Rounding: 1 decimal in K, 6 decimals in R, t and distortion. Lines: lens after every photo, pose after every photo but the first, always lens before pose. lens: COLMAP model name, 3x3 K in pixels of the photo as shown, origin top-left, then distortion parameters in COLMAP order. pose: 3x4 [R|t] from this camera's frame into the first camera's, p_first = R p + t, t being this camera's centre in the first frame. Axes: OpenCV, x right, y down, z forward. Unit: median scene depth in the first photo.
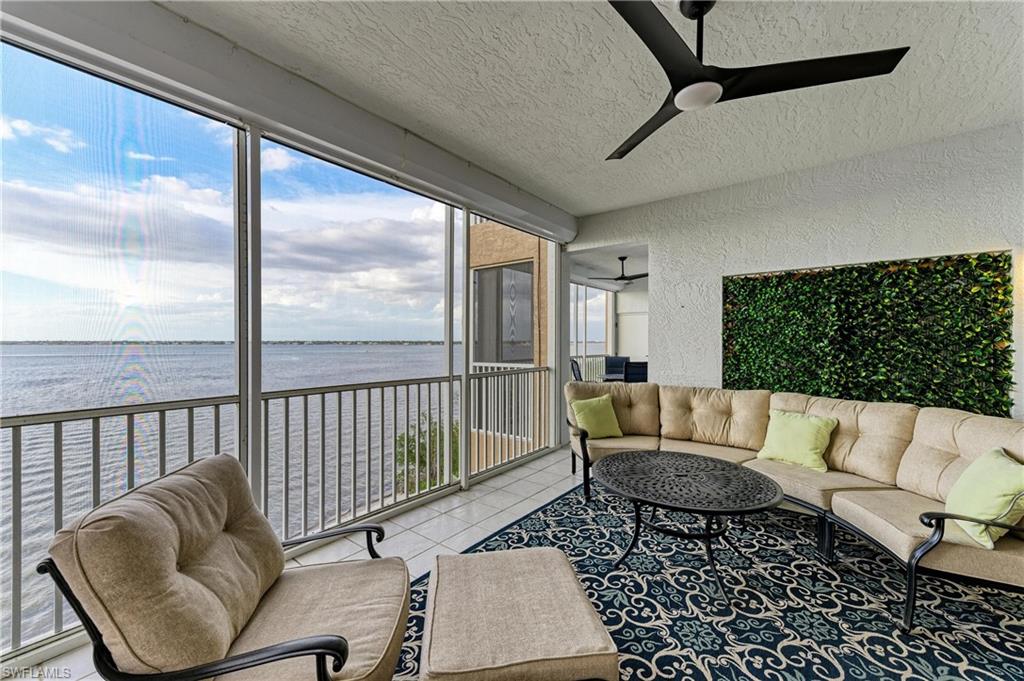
lens RADIAL K [[397.9, 0, 512.0], [0, 397.9, 340.5], [0, 0, 1]] dist [-0.000429, 0.005890]
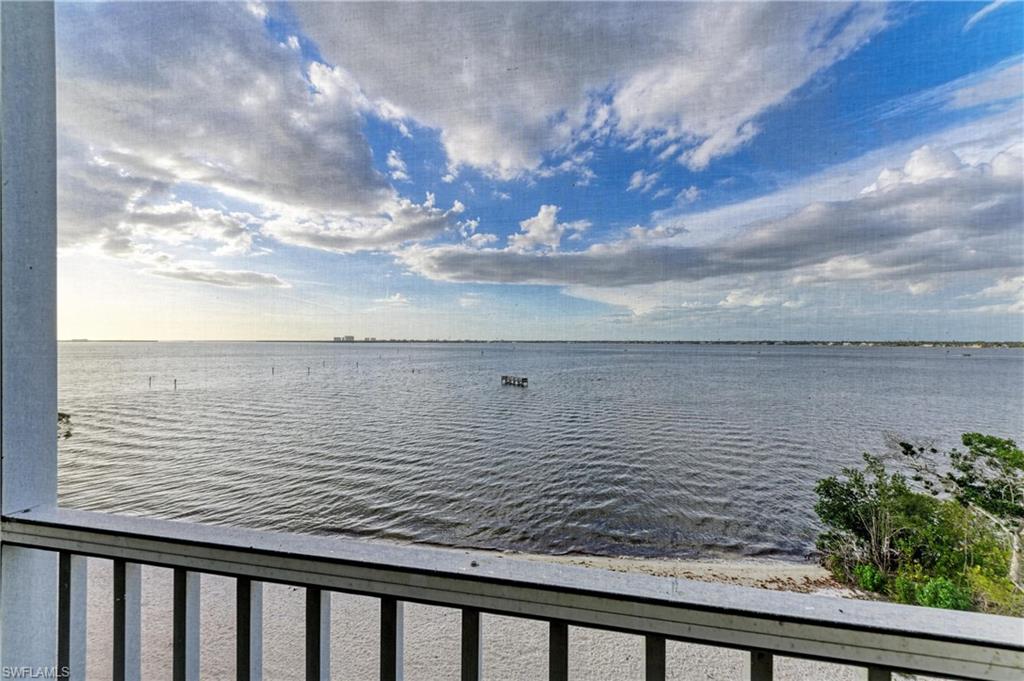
lens RADIAL K [[396.1, 0, 512.5], [0, 396.1, 346.0], [0, 0, 1]] dist [0.015620, 0.000106]
pose [[0.461325, 0.012542, -0.887143, 0.141116], [-0.000888, 0.999906, 0.013674, 0.001697], [0.887231, -0.005521, 0.461292, -0.035632]]
